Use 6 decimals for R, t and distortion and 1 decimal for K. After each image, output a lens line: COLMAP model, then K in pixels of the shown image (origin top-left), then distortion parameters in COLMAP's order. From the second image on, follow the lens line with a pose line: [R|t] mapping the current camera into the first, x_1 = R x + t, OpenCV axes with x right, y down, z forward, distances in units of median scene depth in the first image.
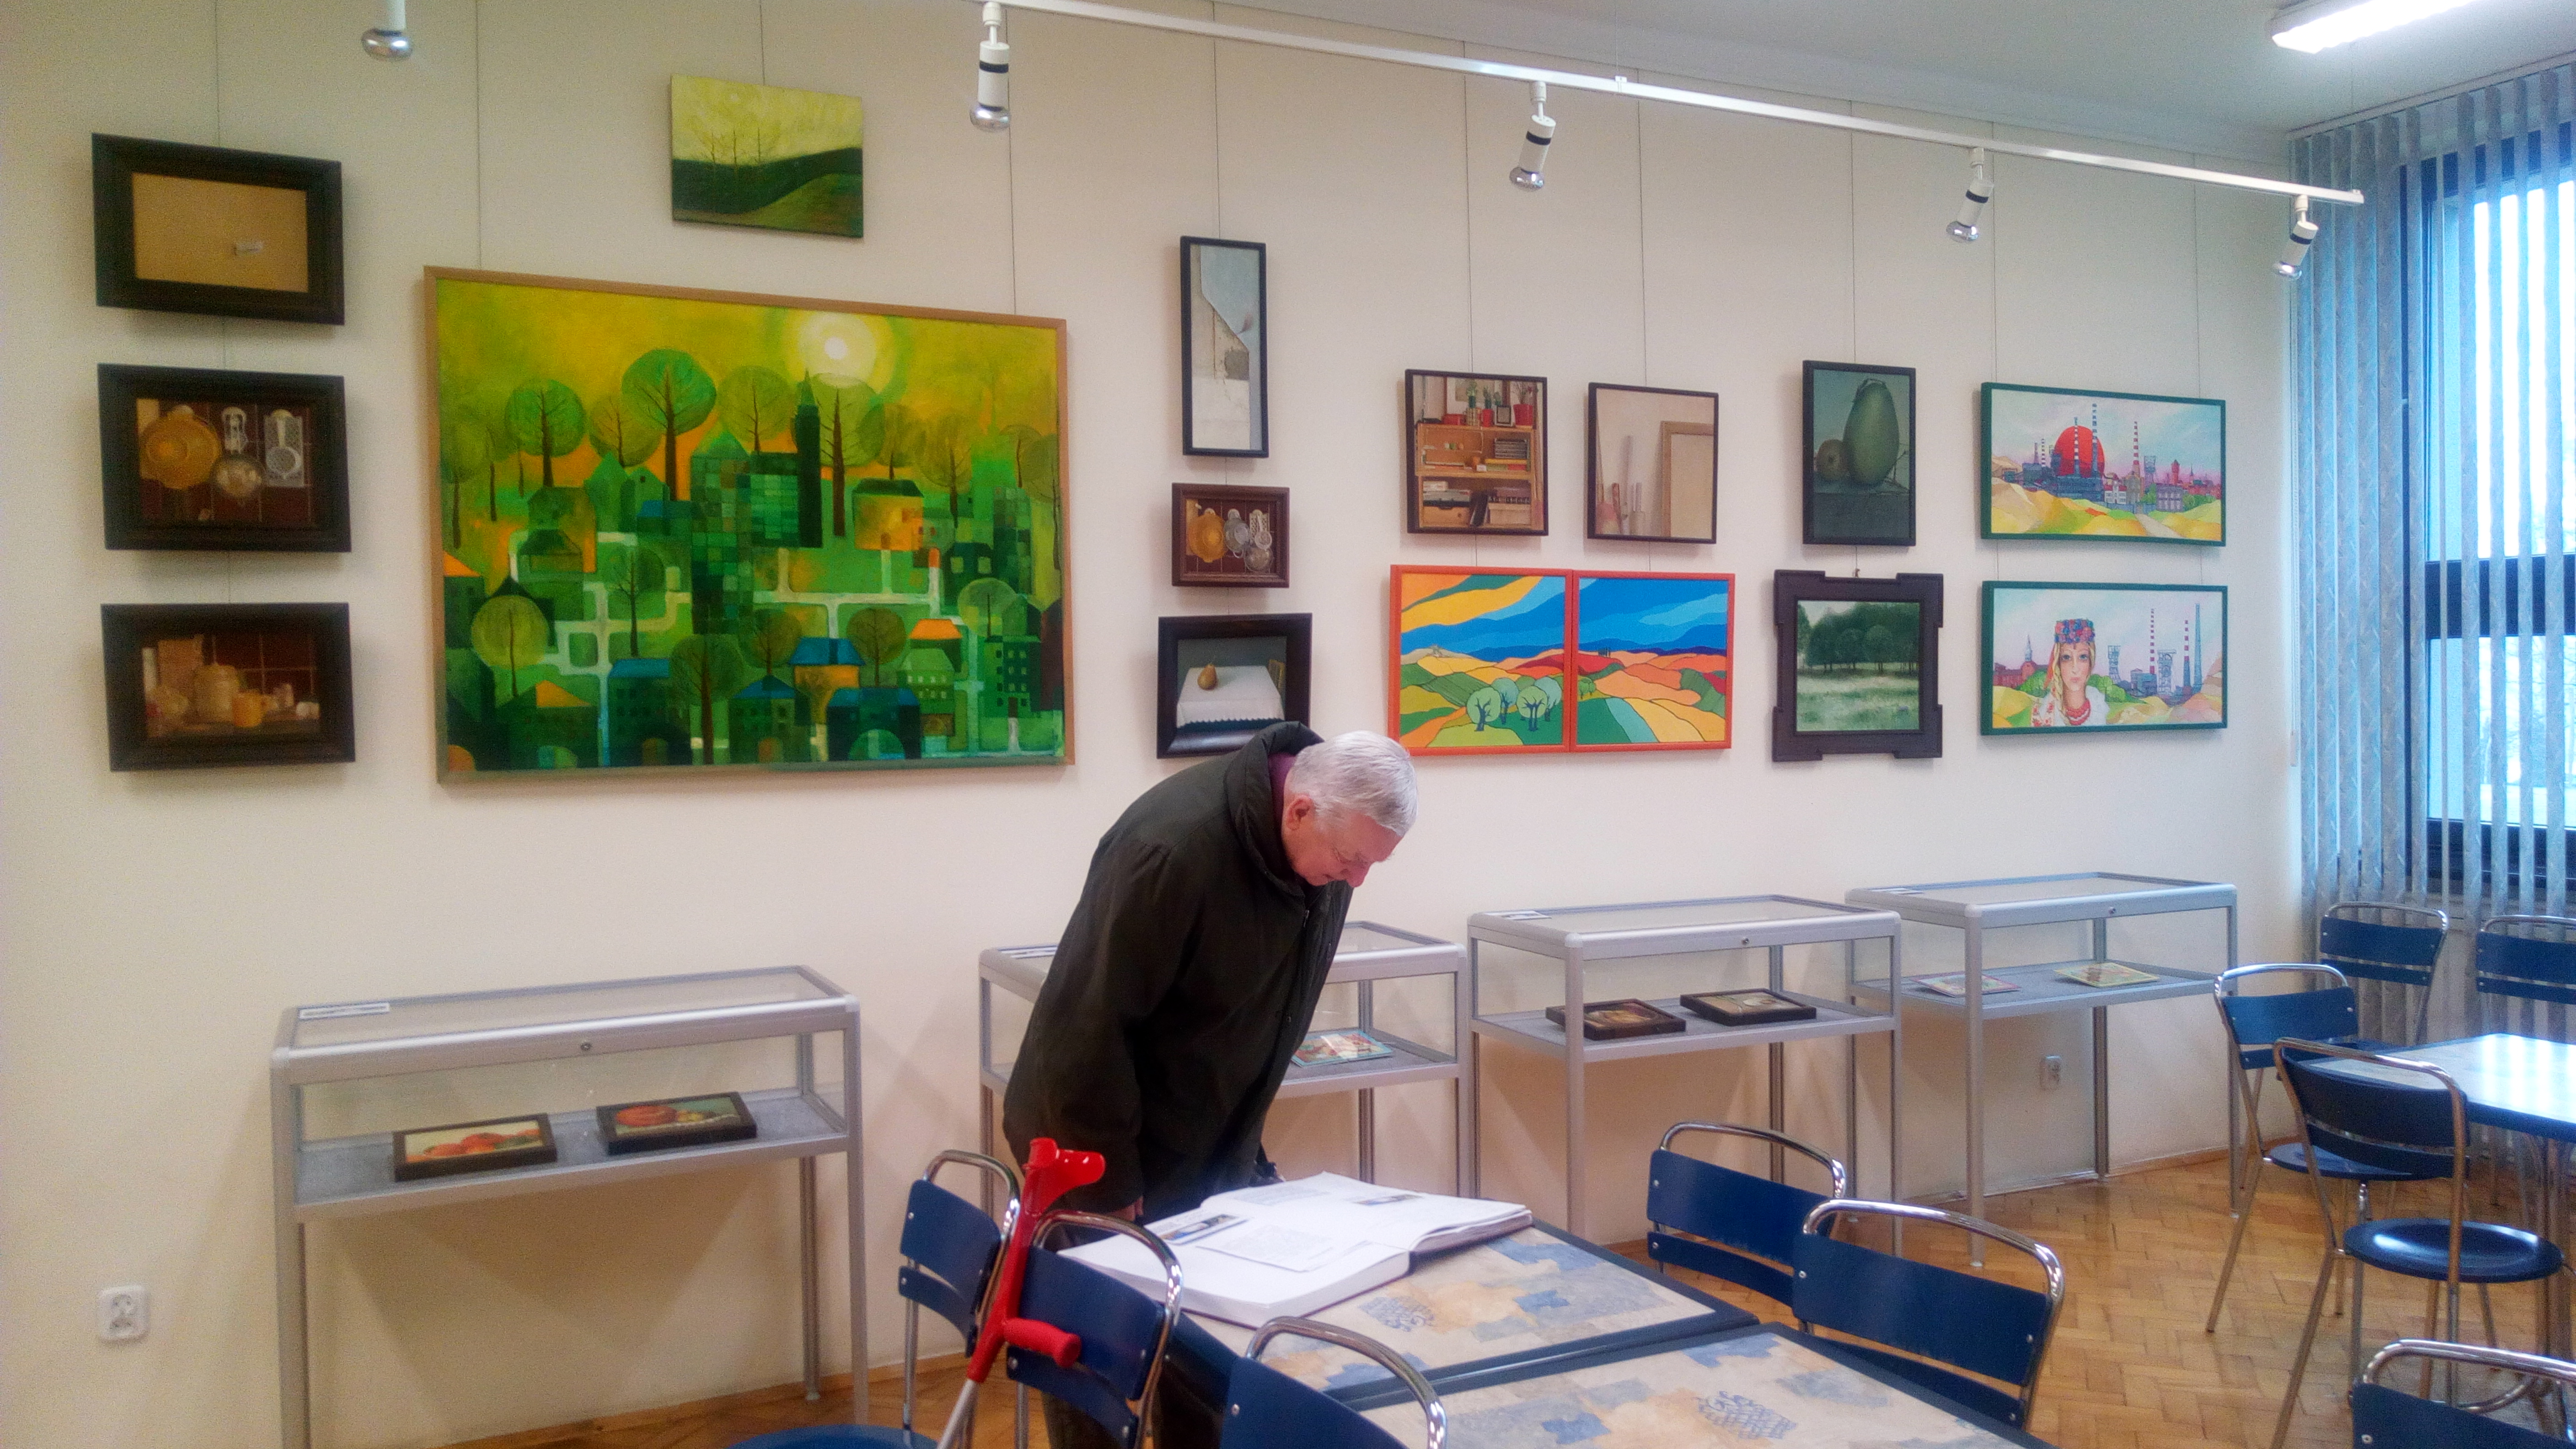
lens RADIAL K [[1878.4, 0, 1328.5], [0, 1878.4, 731.1], [0, 0, 1]] dist [0.057643, -0.067168]
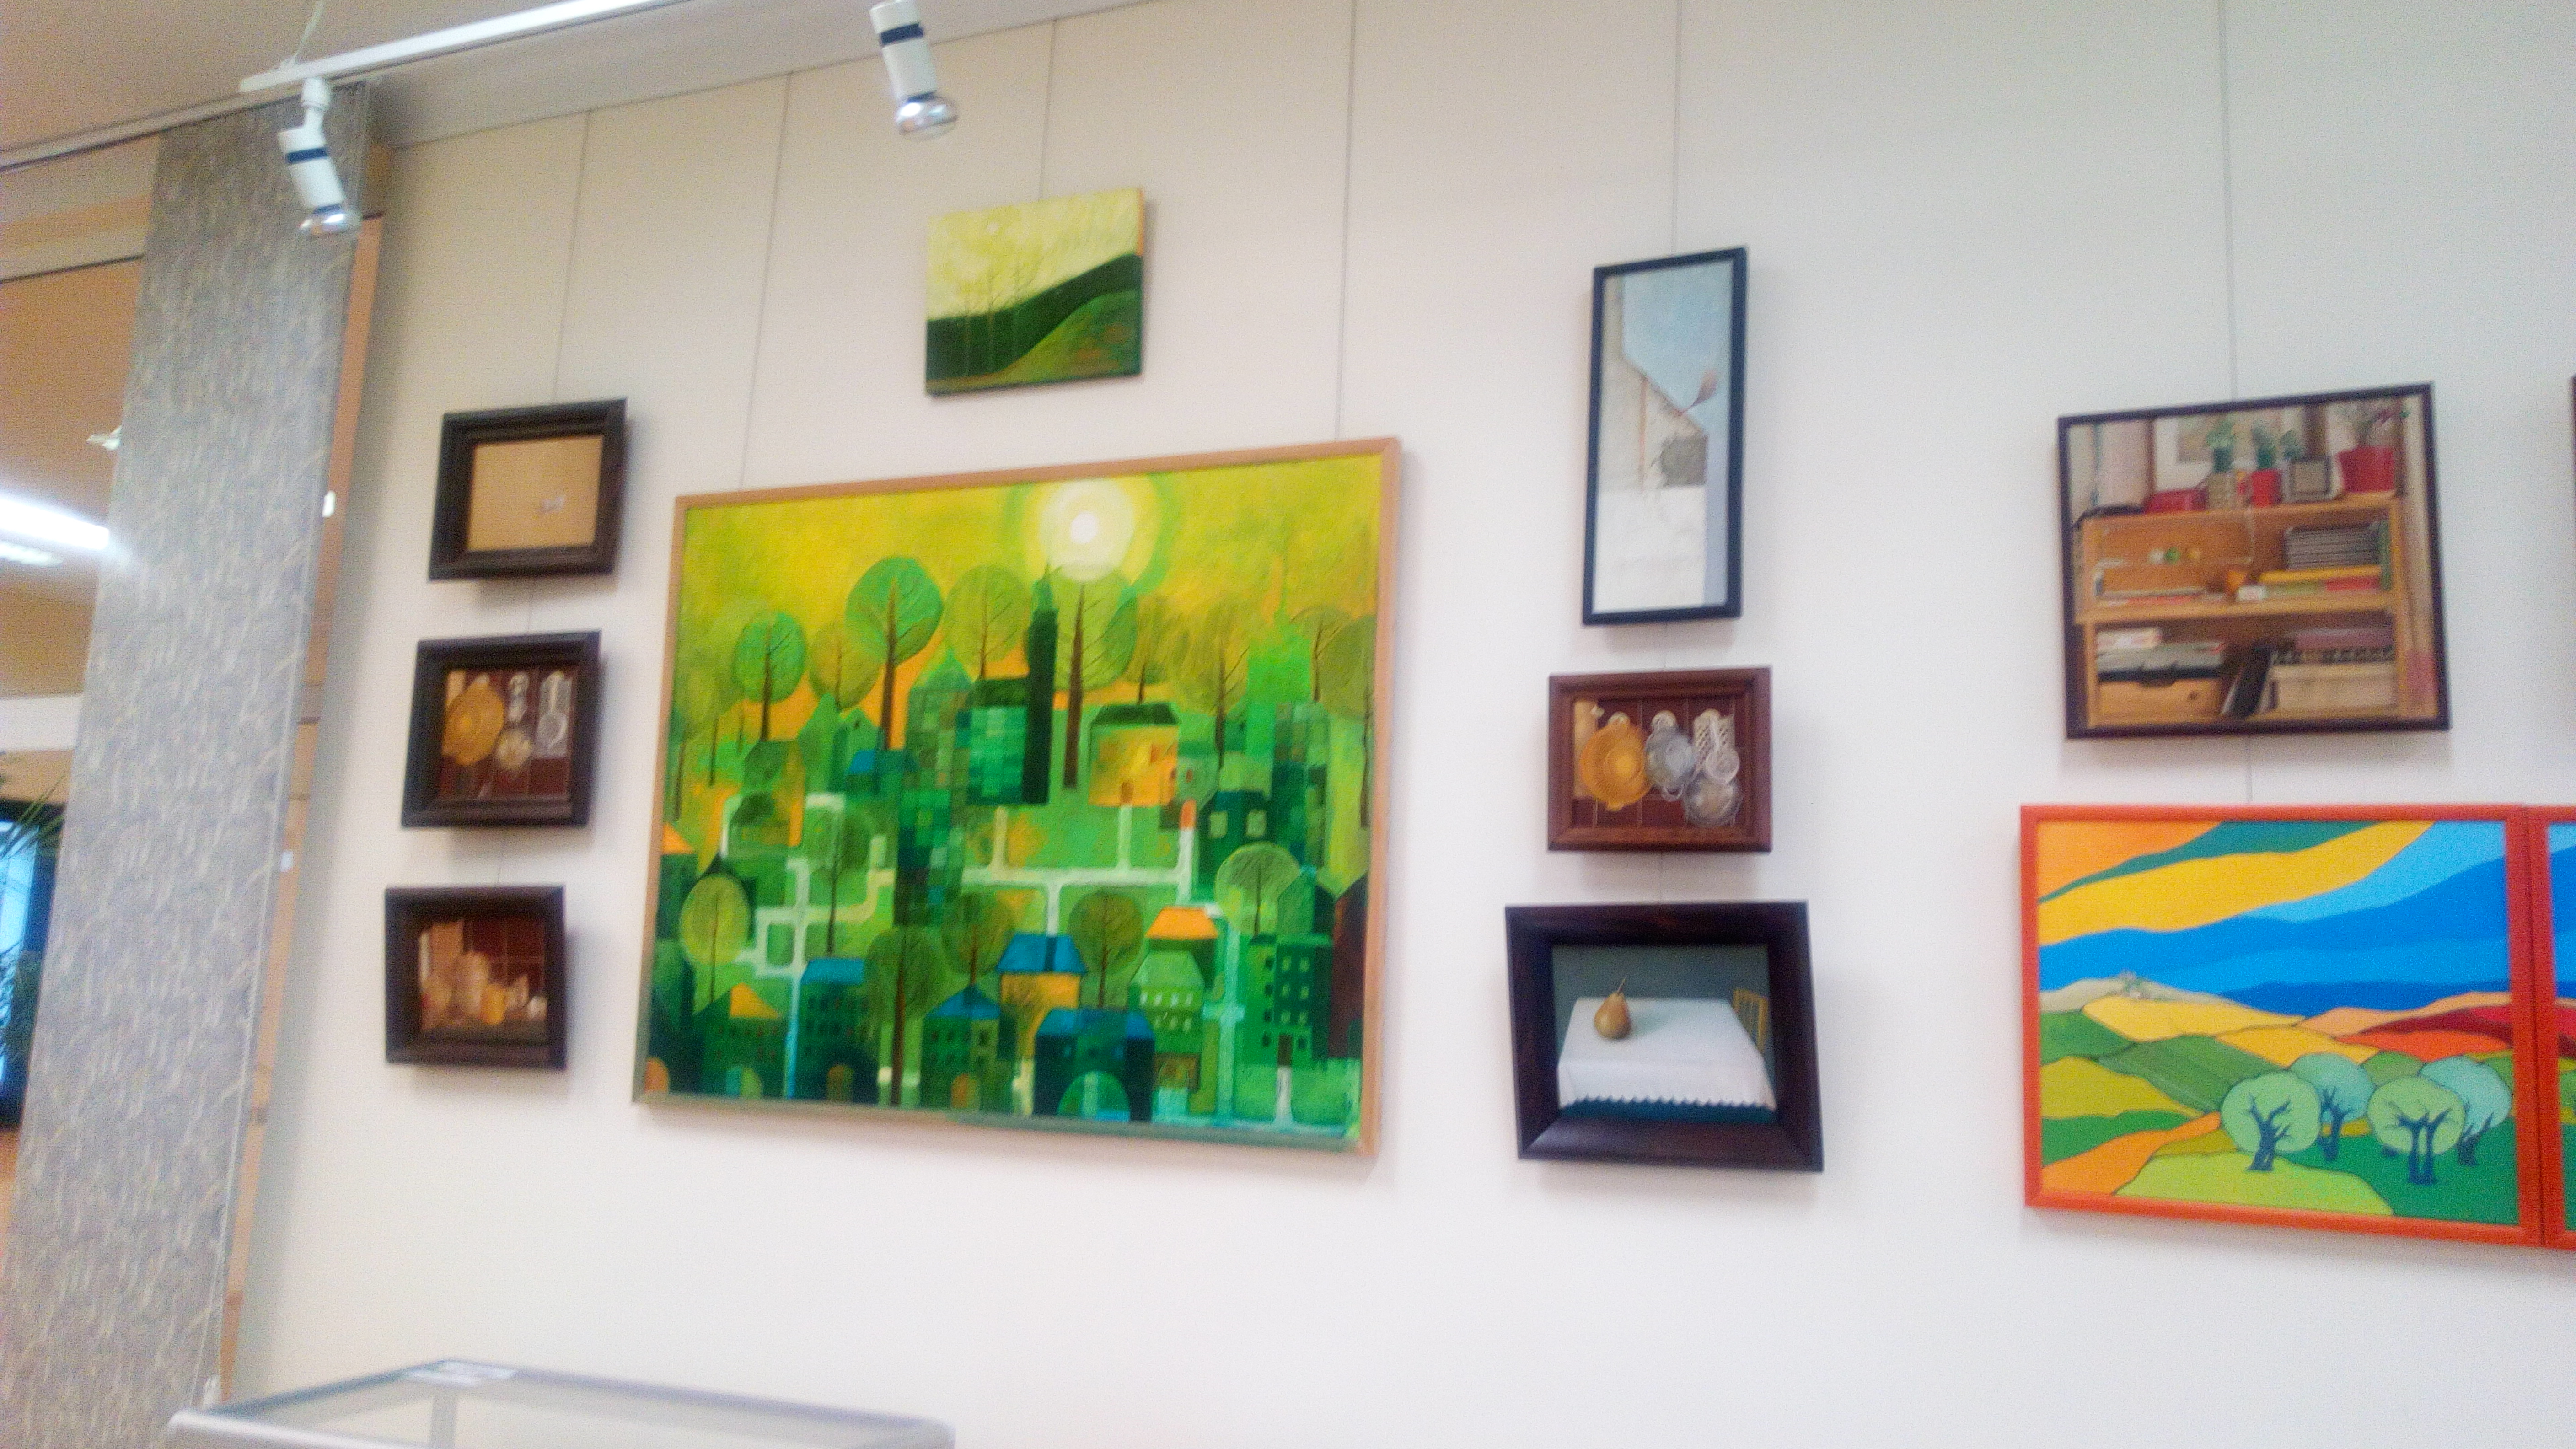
lens RADIAL K [[1878.4, 0, 1352.8], [0, 1878.4, 740.5], [0, 0, 1]] dist [0.057643, -0.067168]
pose [[0.659797, -0.070377, -0.748141, 0.287060], [-0.062992, 0.986920, -0.148393, -0.020714], [0.748799, 0.145036, 0.646734, 0.541863]]
